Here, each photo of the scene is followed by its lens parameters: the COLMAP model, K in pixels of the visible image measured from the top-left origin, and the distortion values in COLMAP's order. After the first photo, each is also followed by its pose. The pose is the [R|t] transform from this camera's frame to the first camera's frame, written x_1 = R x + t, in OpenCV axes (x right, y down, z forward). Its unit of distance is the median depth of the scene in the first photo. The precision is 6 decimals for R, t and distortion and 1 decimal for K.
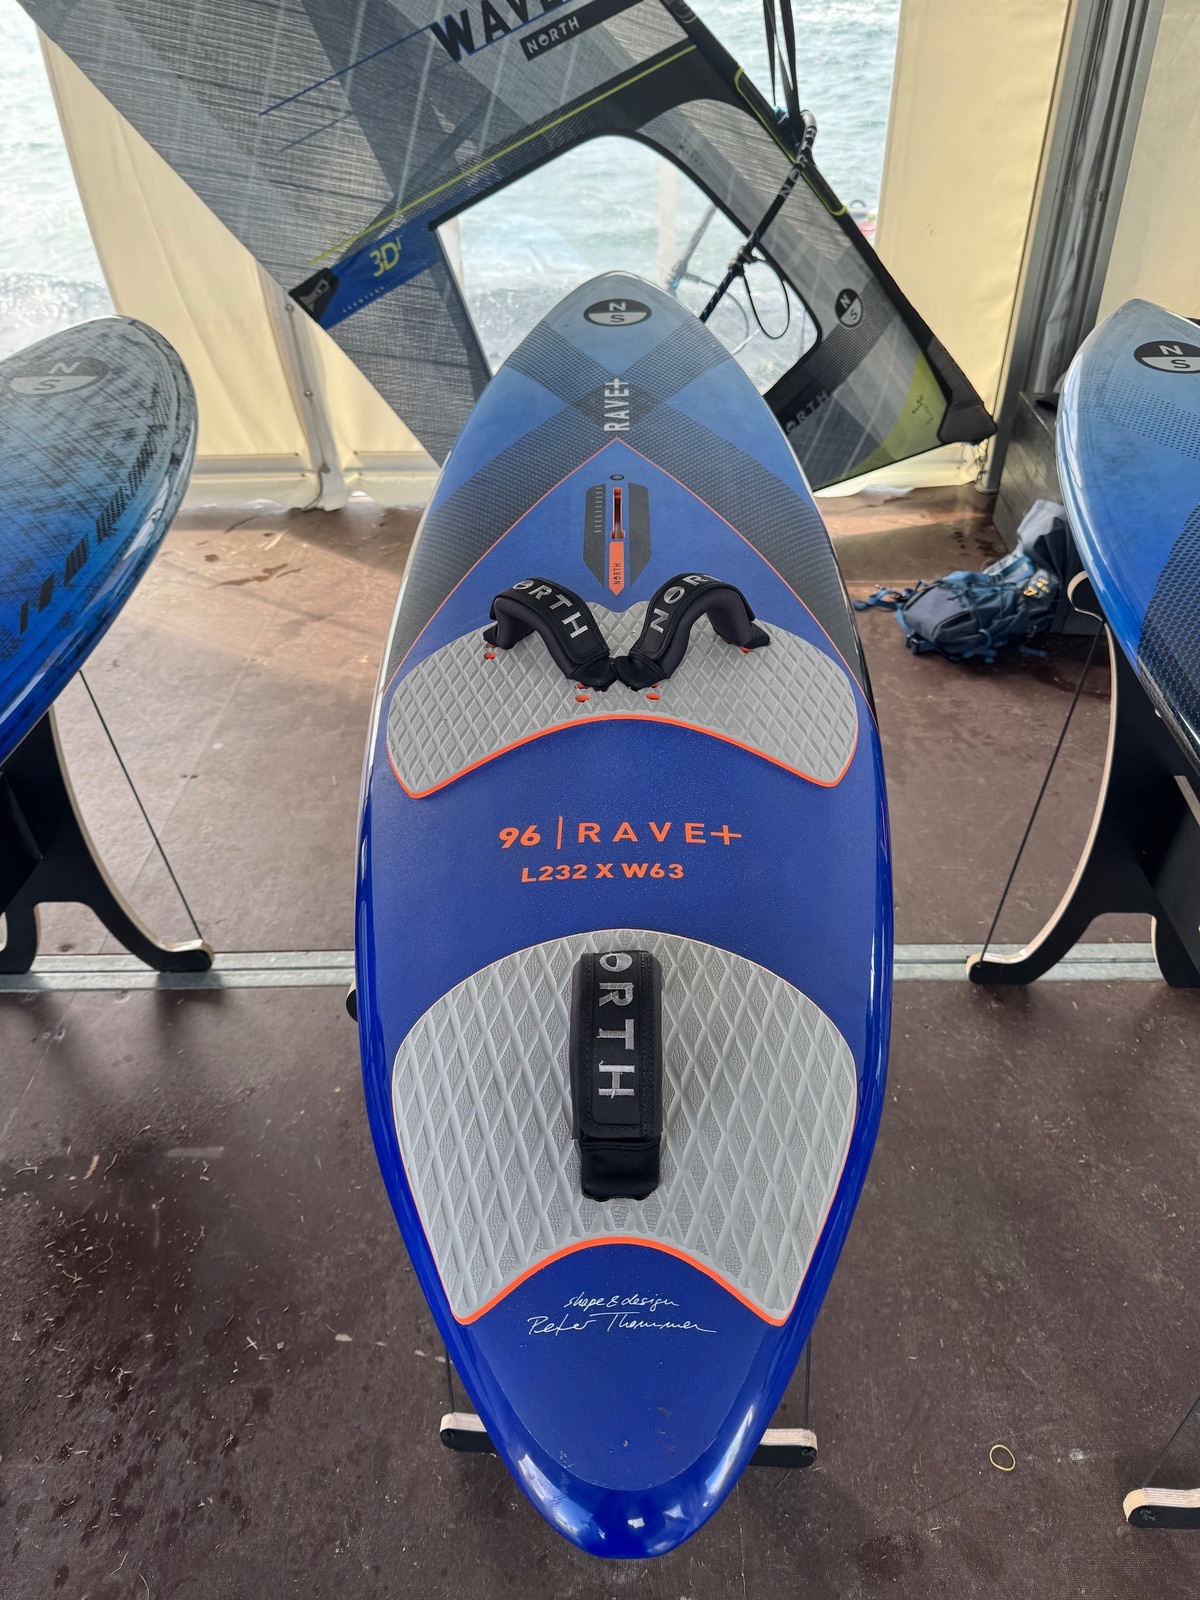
lens RADIAL K [[1104.6, 0, 570.3], [0, 1104.6, 768.7], [0, 0, 1]] dist [0.001241, -0.013862]
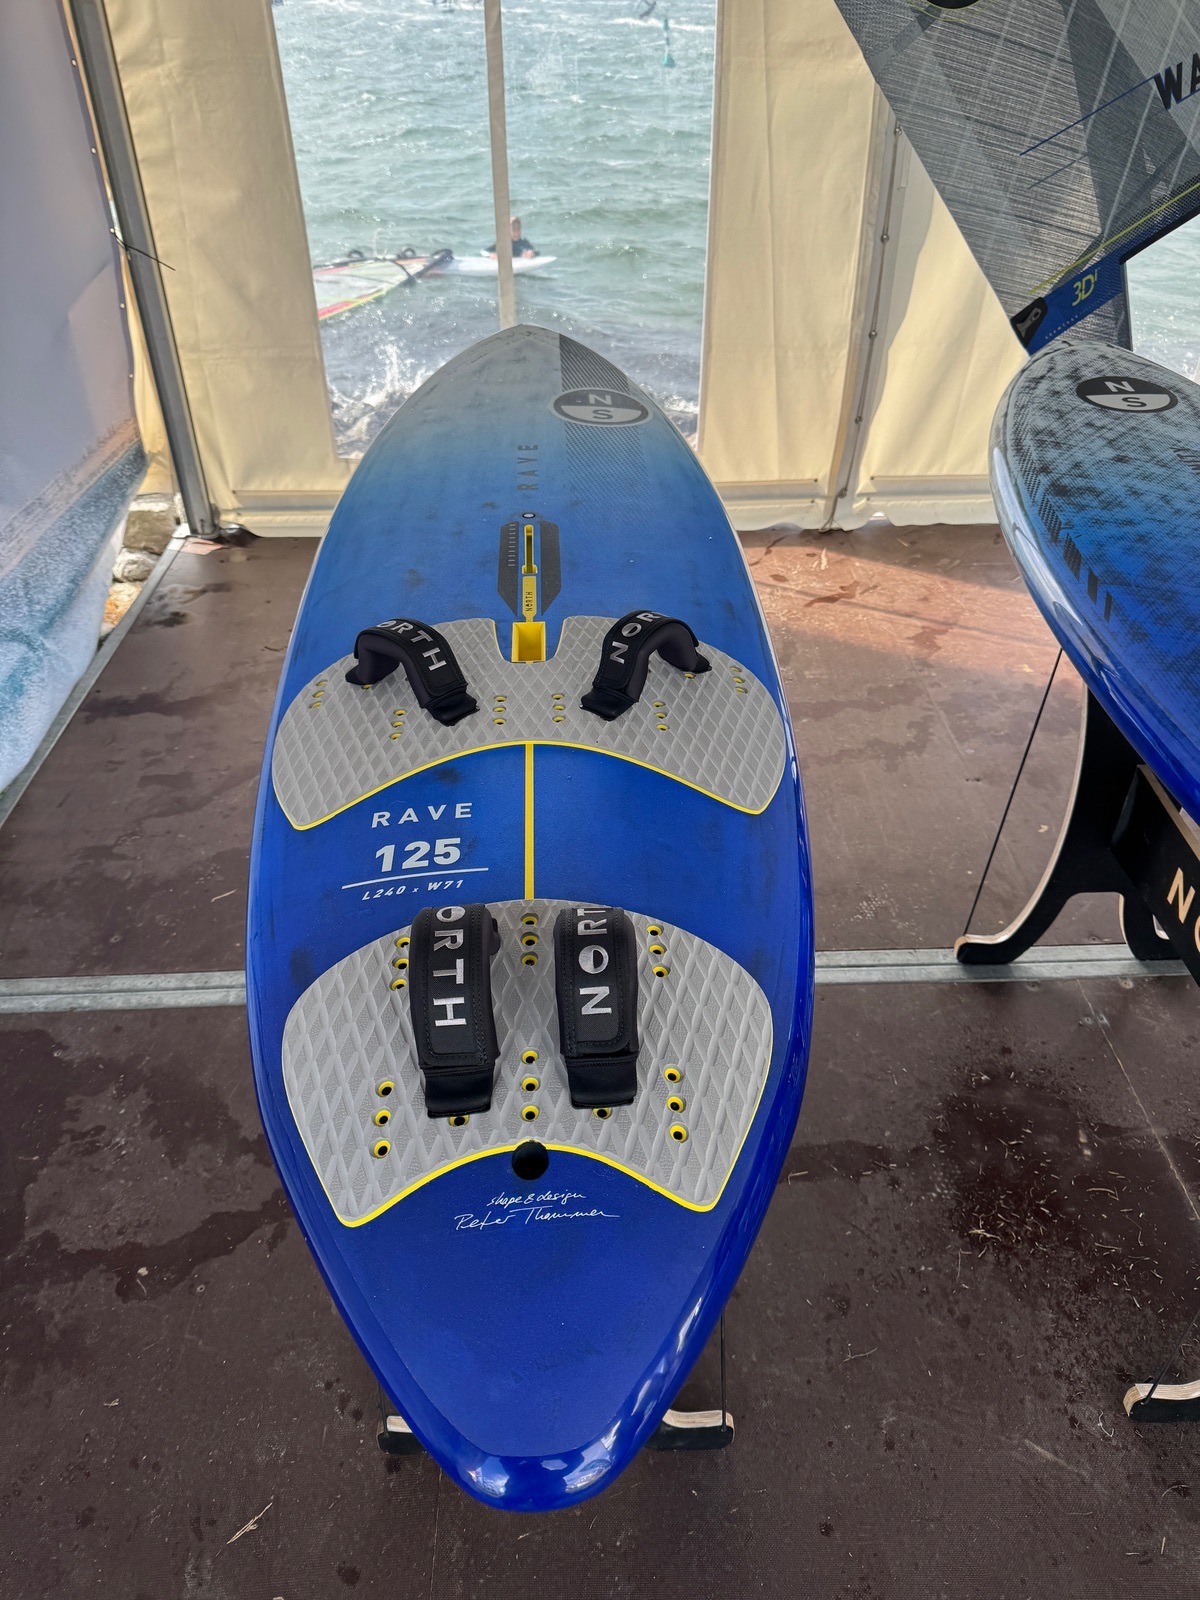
lens RADIAL K [[1104.6, 0, 539.5], [0, 1104.6, 753.2], [0, 0, 1]] dist [0.001241, -0.013862]
pose [[0.999689, -0.003890, 0.024616, -0.730886], [0.004797, 0.999306, -0.036929, 0.019126], [-0.024455, 0.037035, 0.999015, -0.026684]]
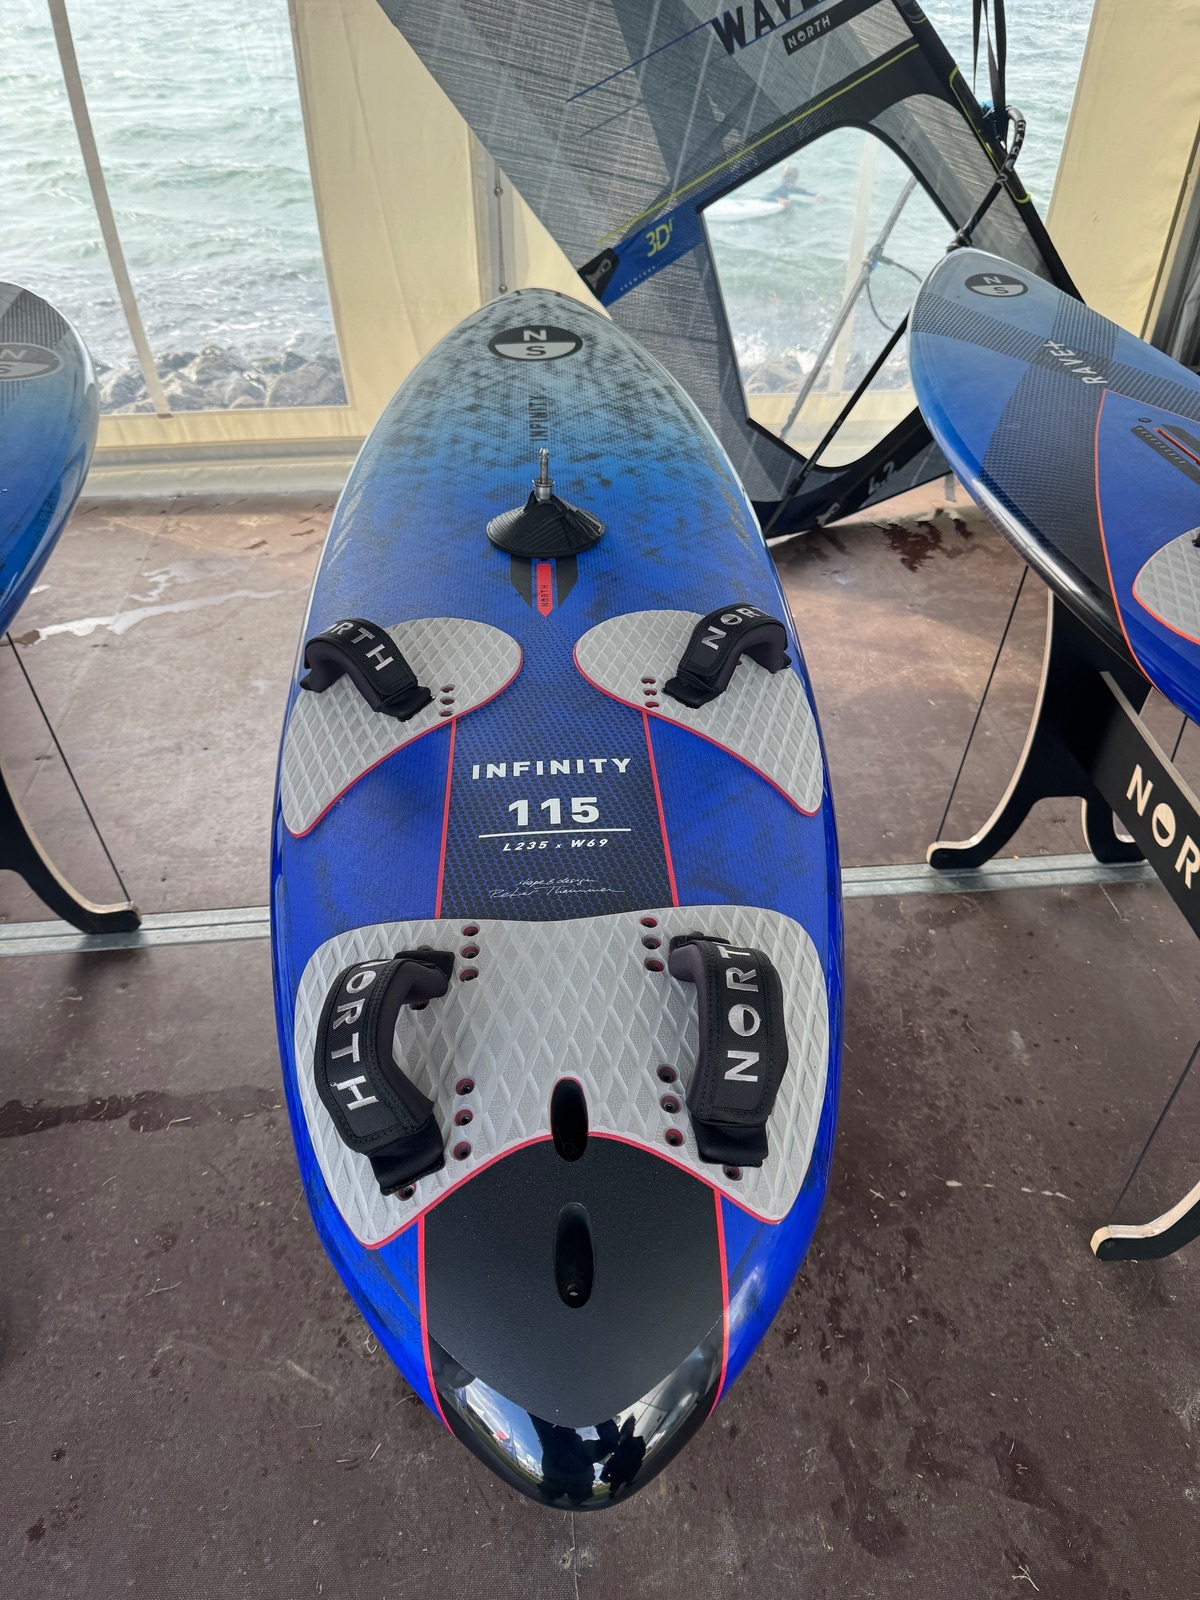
lens RADIAL K [[1104.6, 0, 560.4], [0, 1104.6, 768.9], [0, 0, 1]] dist [0.001241, -0.013862]
pose [[0.995668, -0.035753, 0.085833, -0.378659], [0.035118, 0.999343, 0.008907, 0.034561], [-0.086095, -0.005854, 0.996270, -0.053469]]
